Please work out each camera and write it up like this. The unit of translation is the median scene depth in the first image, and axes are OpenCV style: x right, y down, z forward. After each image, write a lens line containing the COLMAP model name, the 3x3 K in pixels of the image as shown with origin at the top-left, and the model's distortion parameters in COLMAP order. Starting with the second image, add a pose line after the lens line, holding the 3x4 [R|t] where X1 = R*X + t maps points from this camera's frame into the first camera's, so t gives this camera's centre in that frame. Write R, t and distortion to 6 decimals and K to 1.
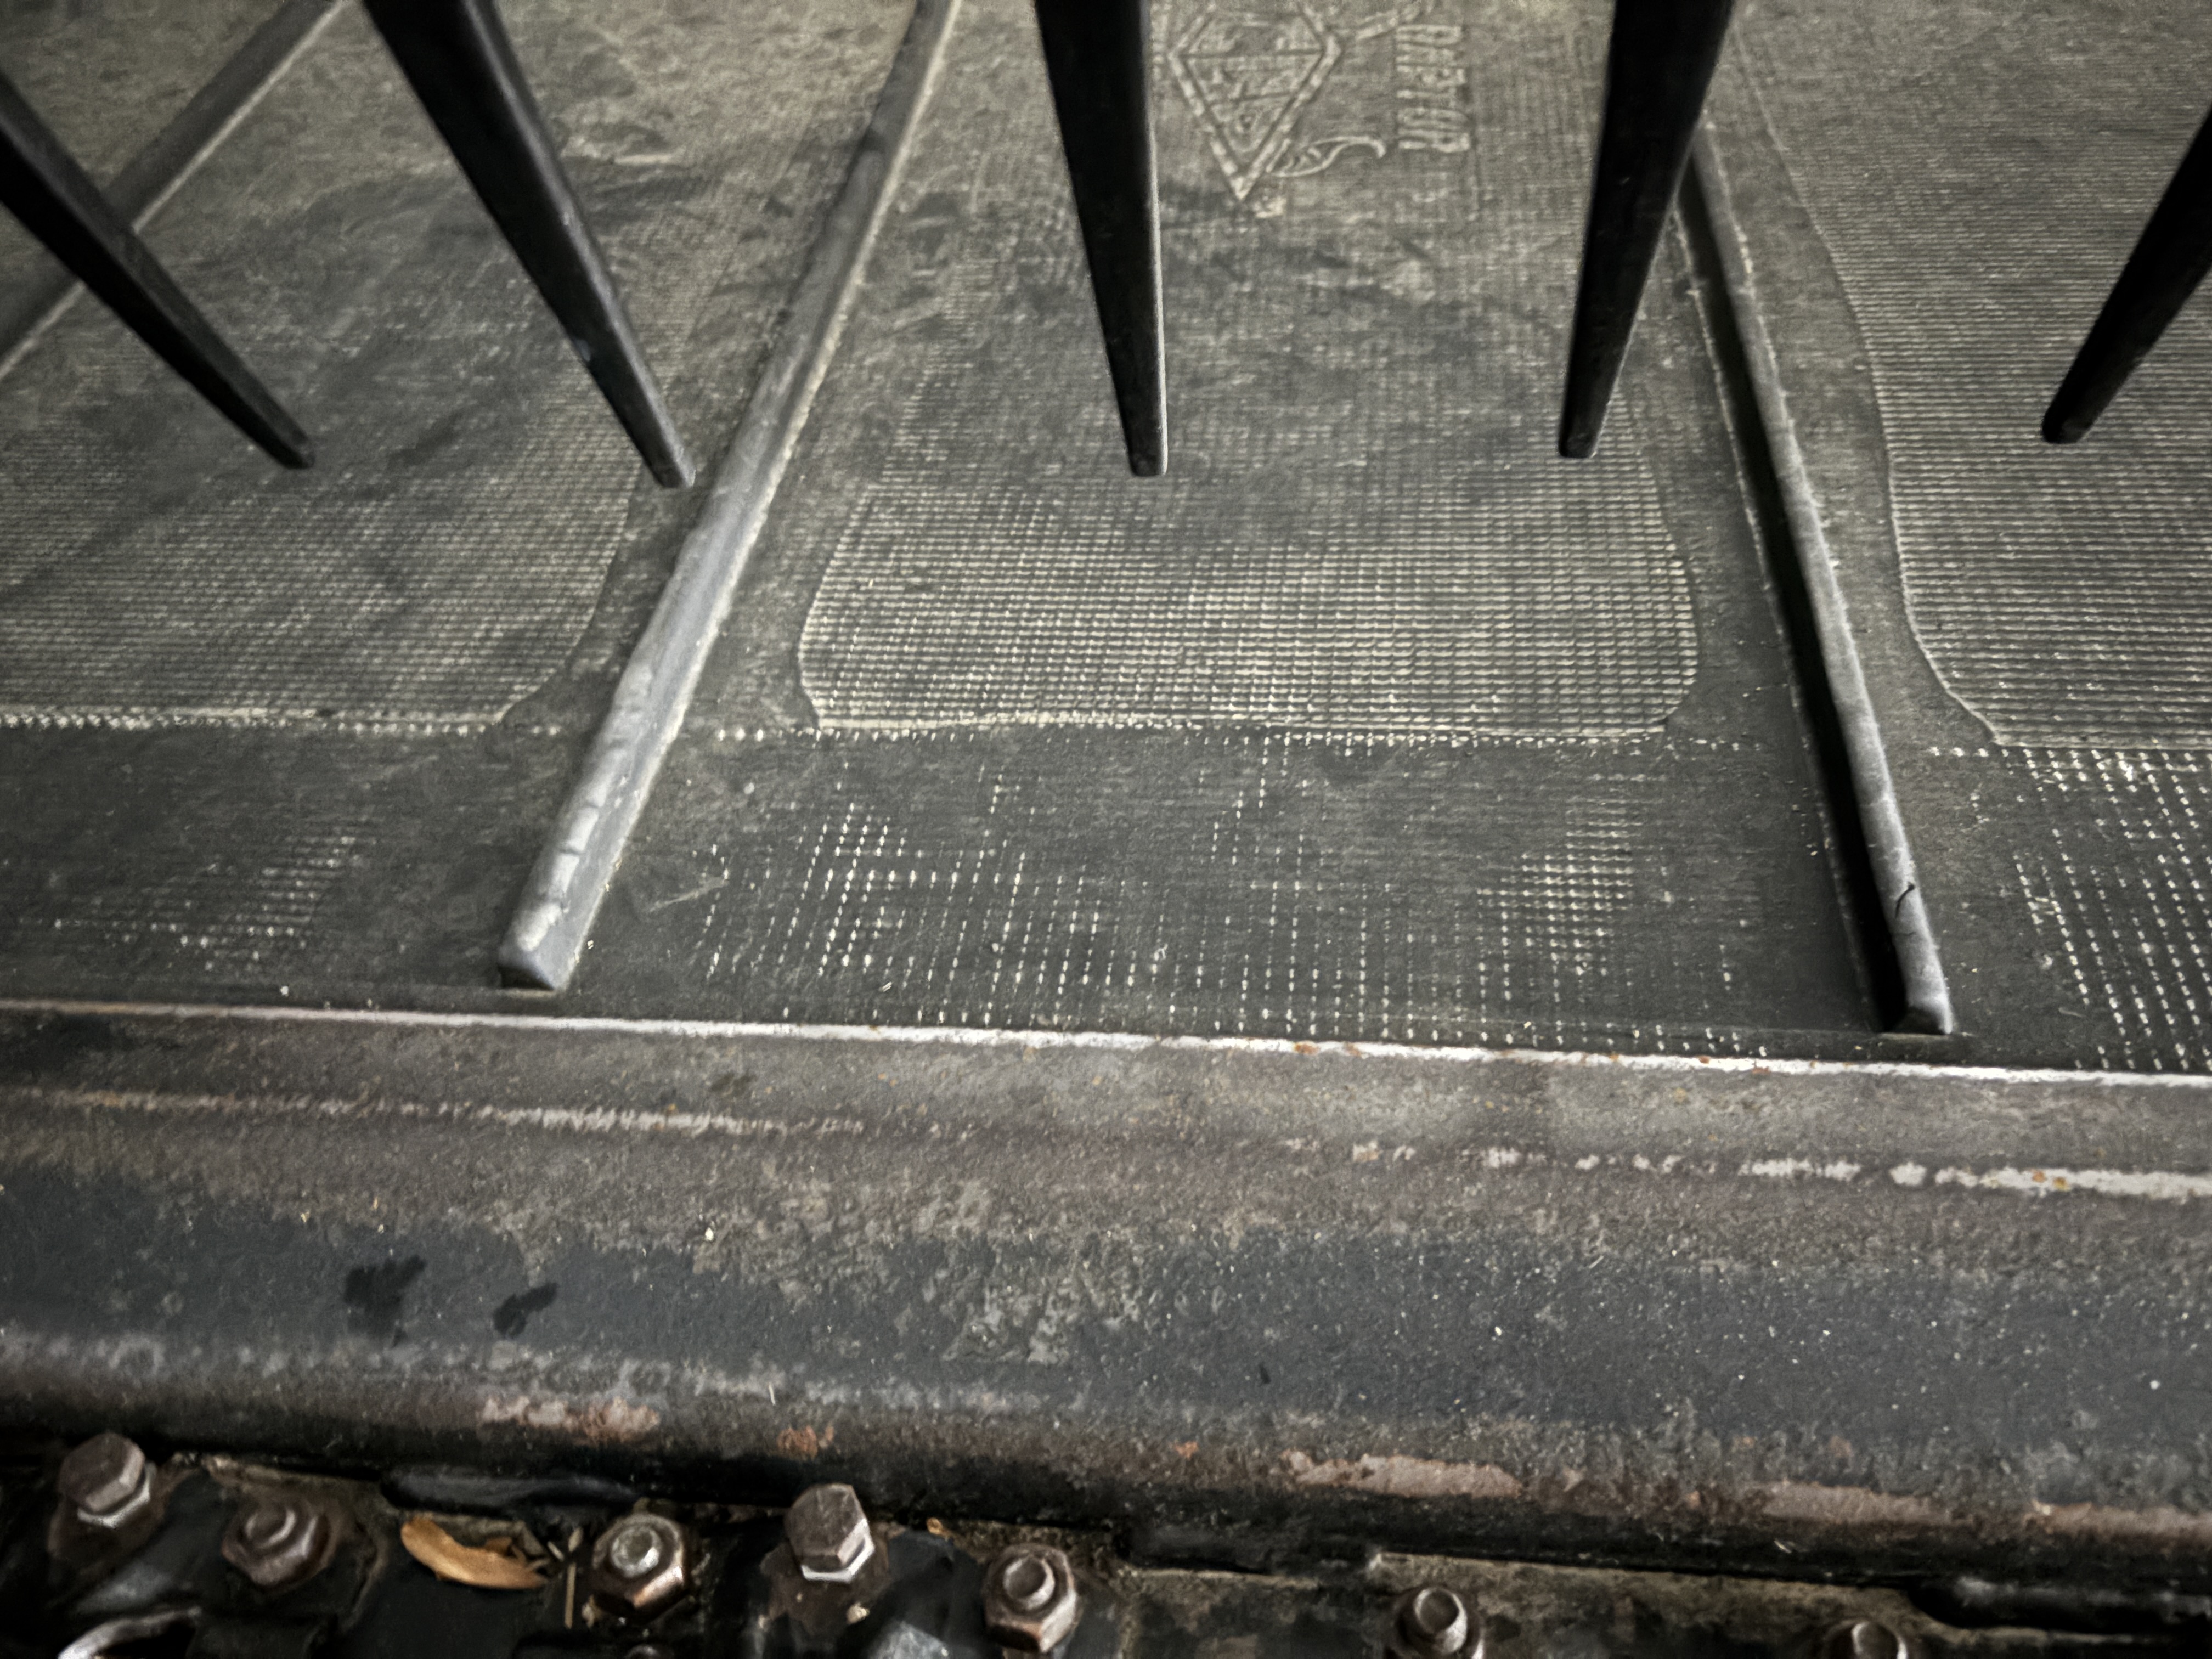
lens RADIAL K [[1669.6, 0, 1106.0], [0, 1669.6, 829.5], [0, 0, 1]] dist [-0.033822, -0.007375]
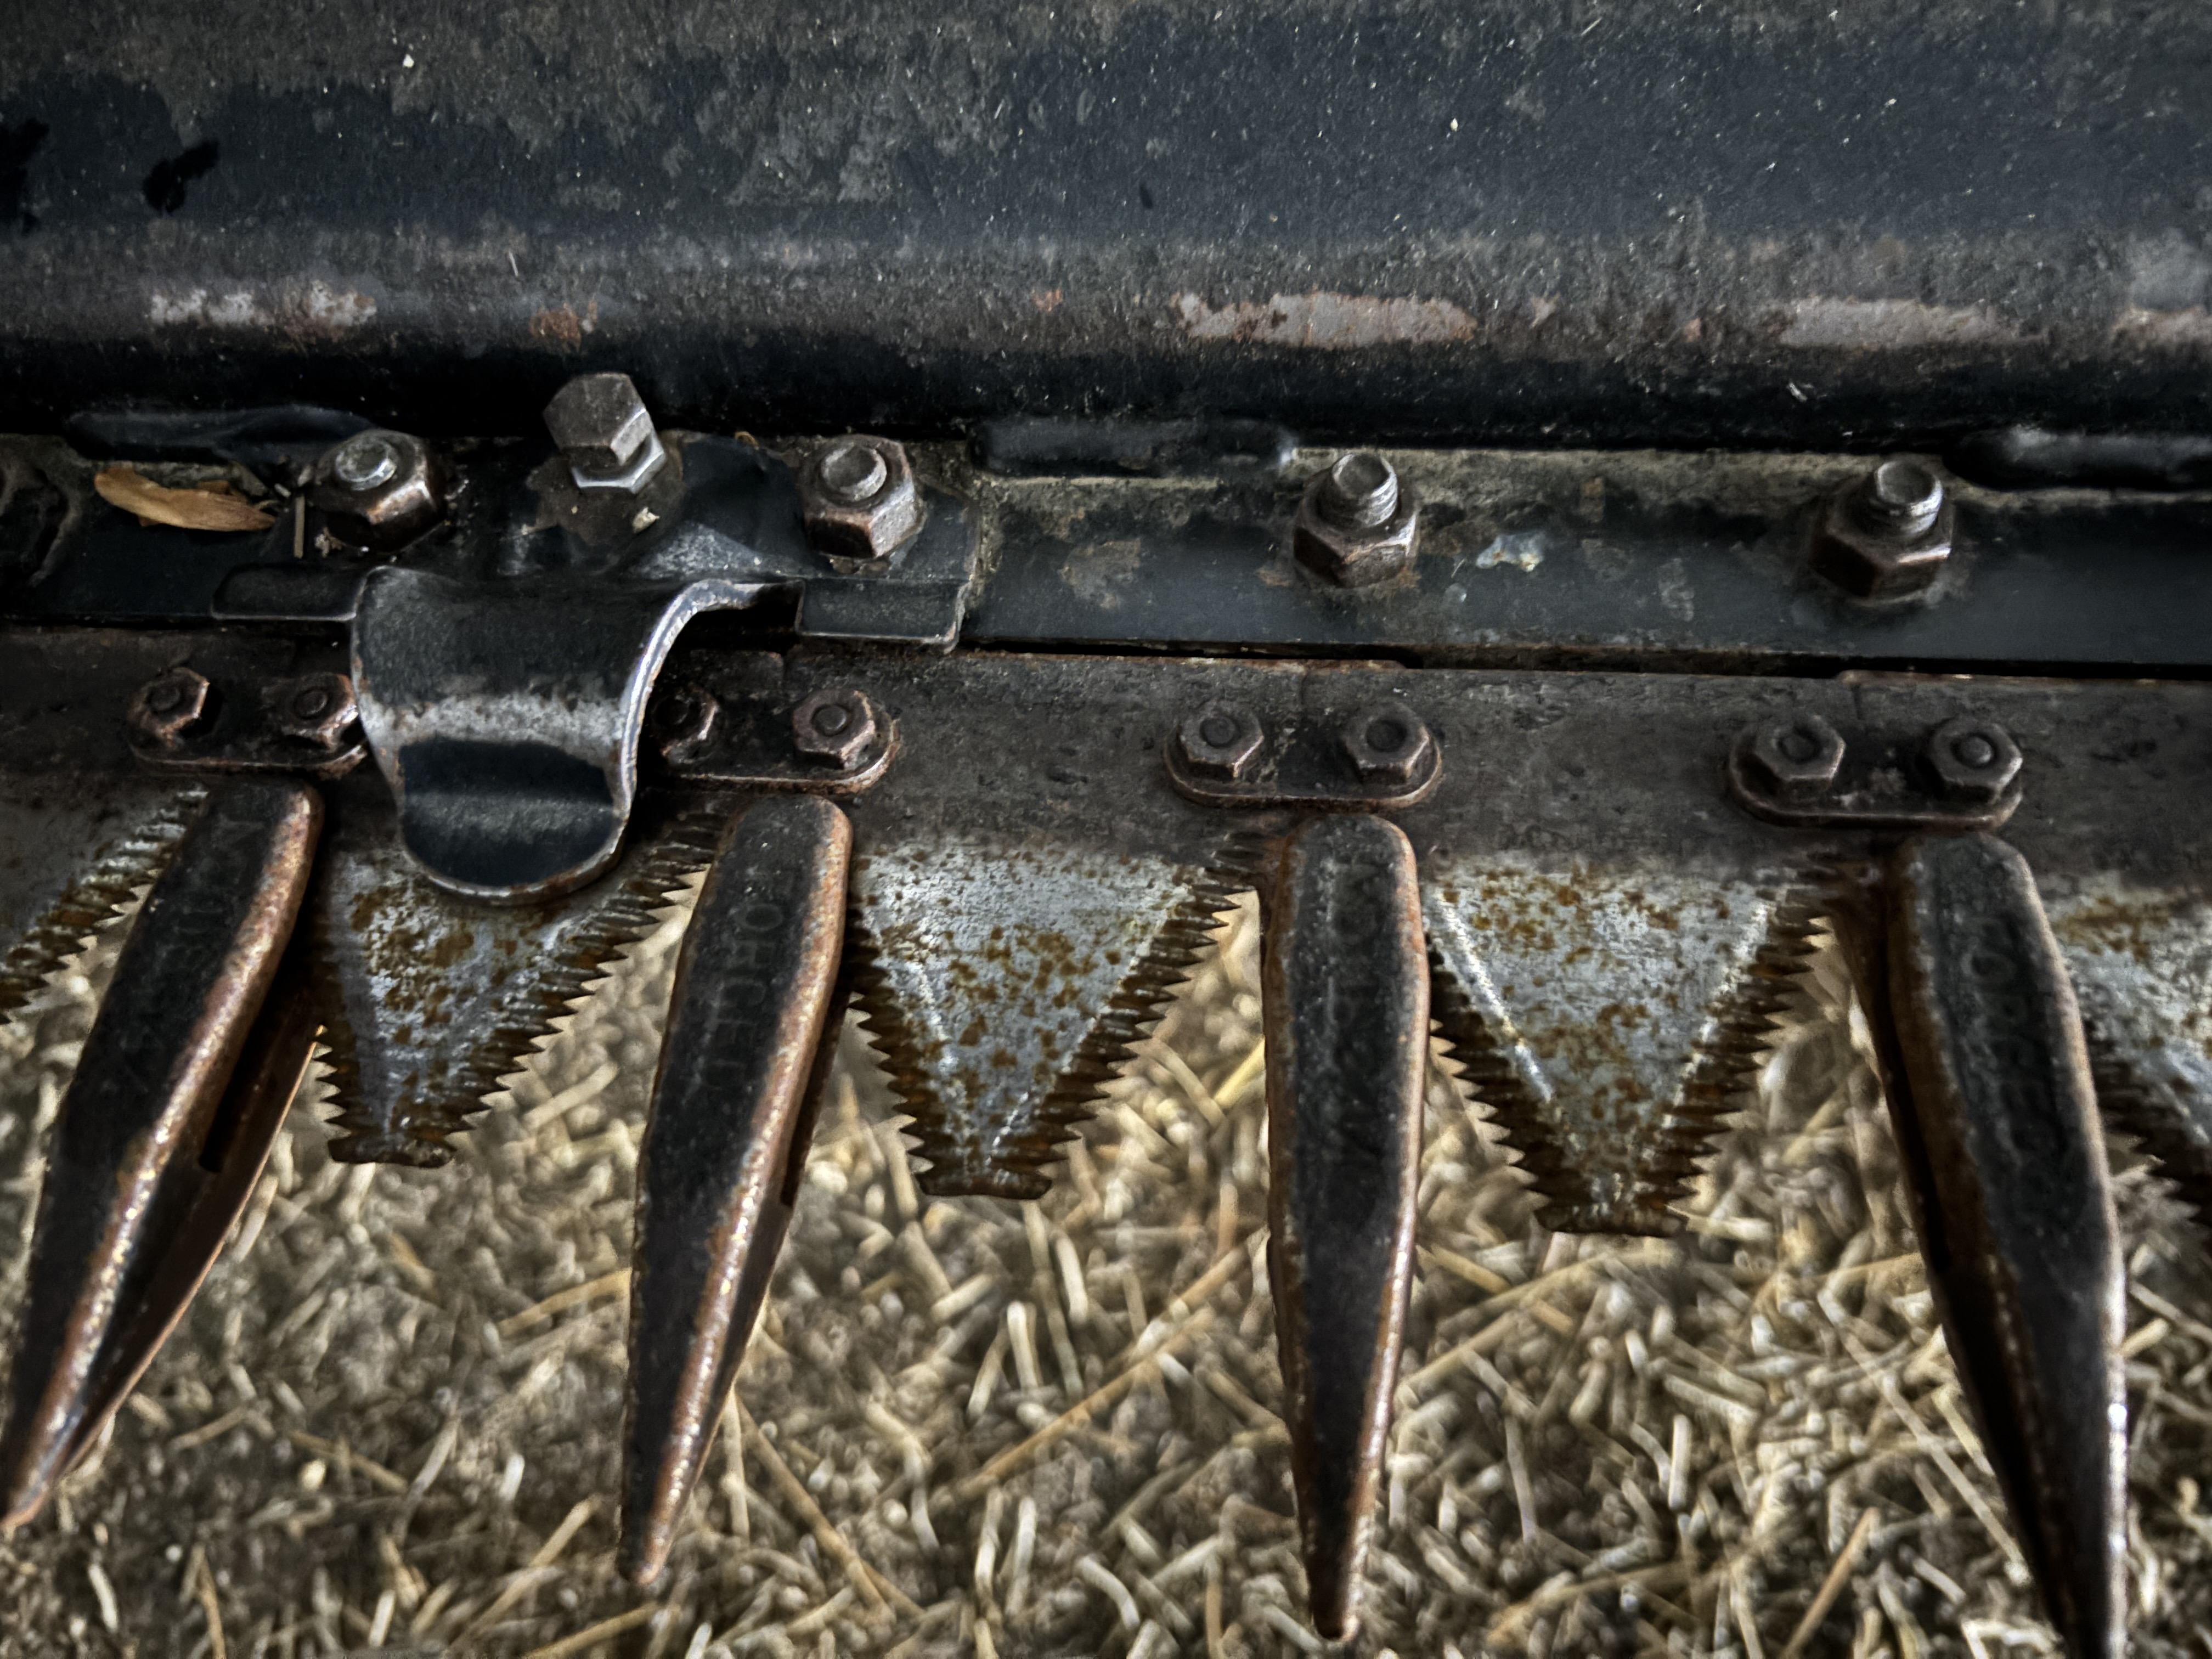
lens RADIAL K [[1677.9, 0, 1106.0], [0, 1677.9, 829.5], [0, 0, 1]] dist [-0.052108, 0.001857]
pose [[0.999300, -0.032362, 0.018786, 0.052860], [0.022056, 0.914956, 0.402950, 0.283697], [-0.030228, -0.402254, 0.915029, 0.185402]]
